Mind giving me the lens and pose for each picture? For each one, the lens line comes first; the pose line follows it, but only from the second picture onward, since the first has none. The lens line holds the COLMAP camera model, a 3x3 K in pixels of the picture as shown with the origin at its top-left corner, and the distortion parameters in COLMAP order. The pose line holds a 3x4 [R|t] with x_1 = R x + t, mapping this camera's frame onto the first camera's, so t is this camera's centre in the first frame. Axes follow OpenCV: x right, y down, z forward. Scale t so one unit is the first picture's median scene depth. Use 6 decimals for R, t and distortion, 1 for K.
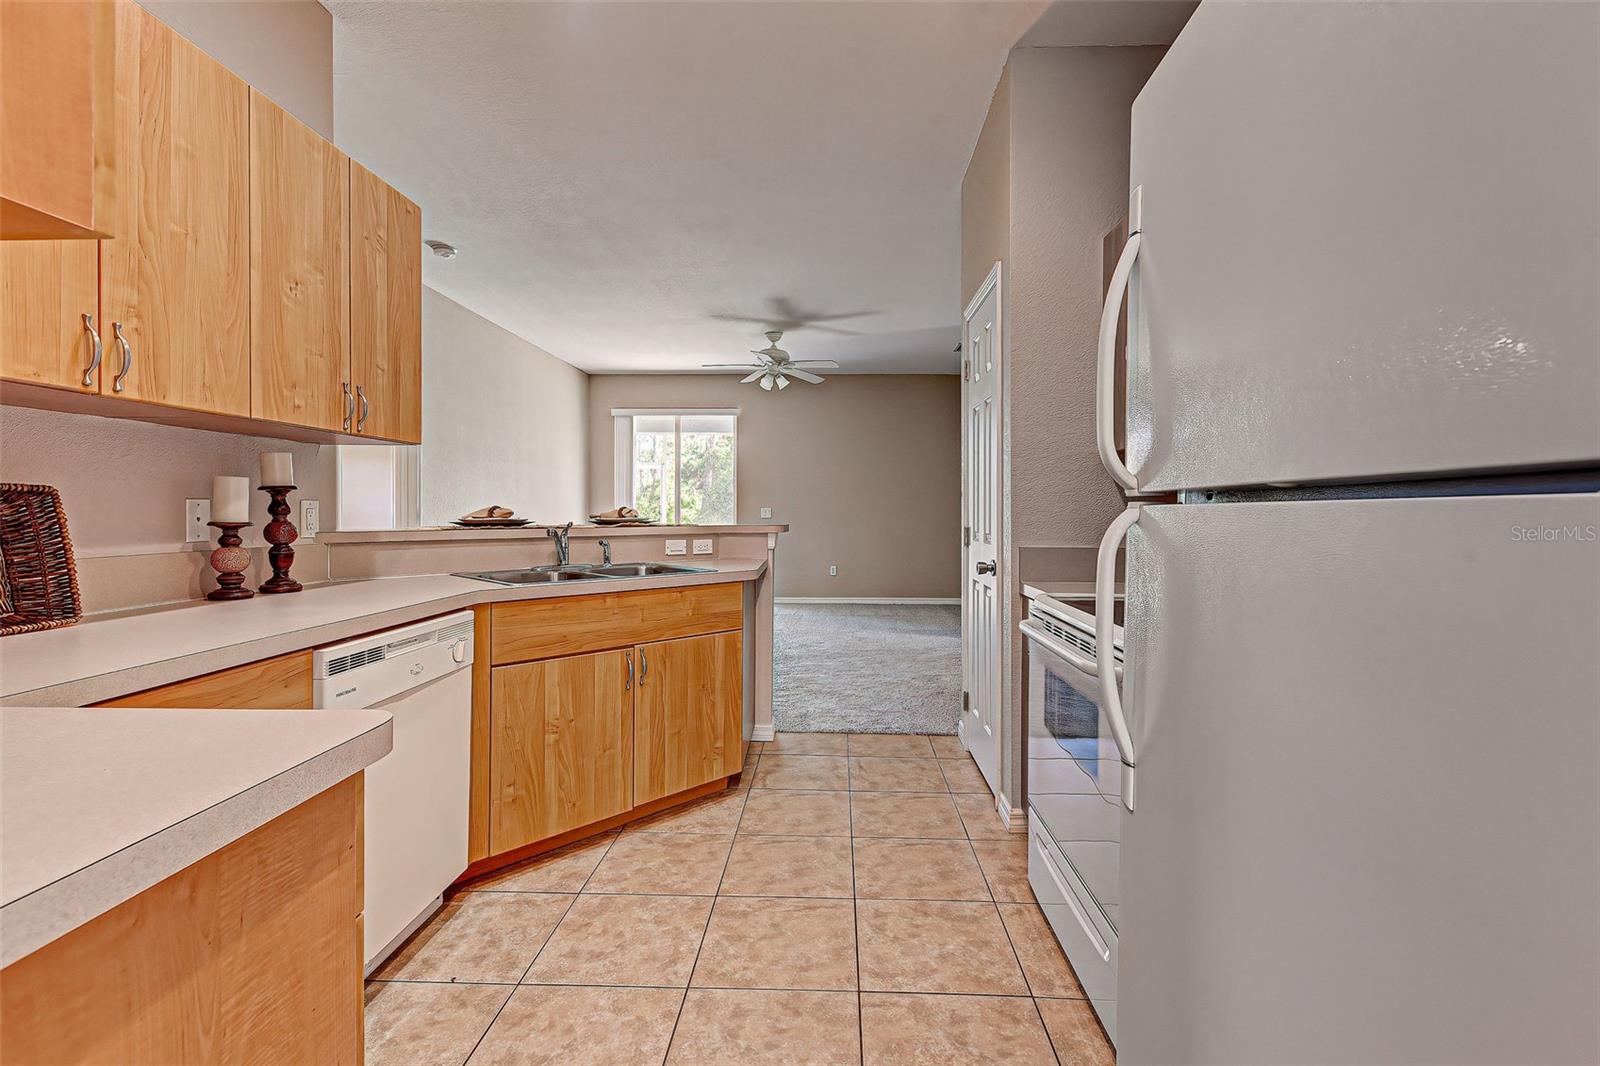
lens RADIAL K [[722.3, 0, 800.0], [0, 722.3, 533.0], [0, 0, 1]] dist [0.016112, -0.007571]
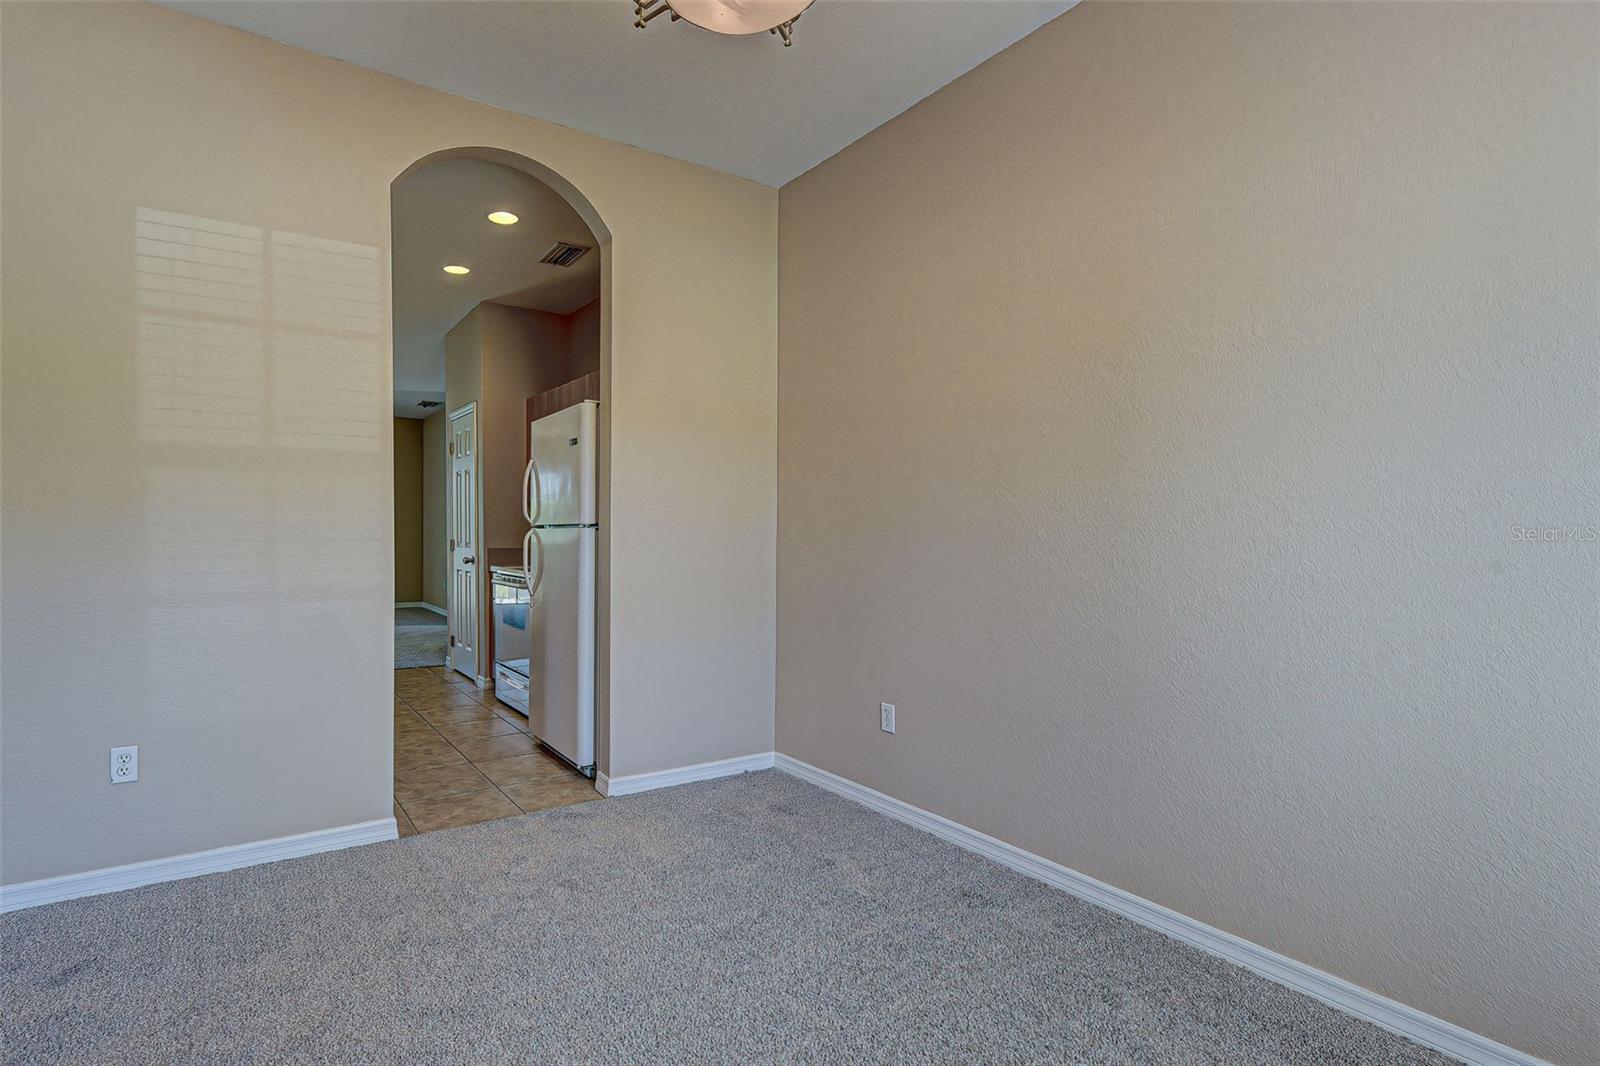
lens RADIAL K [[722.3, 0, 800.0], [0, 722.3, 533.0], [0, 0, 1]] dist [0.016112, -0.007571]
pose [[0.736183, 0.001958, 0.676780, -0.415761], [0.017169, 0.999620, -0.021568, 0.034961], [-0.676565, 0.027498, 0.735869, -1.057111]]
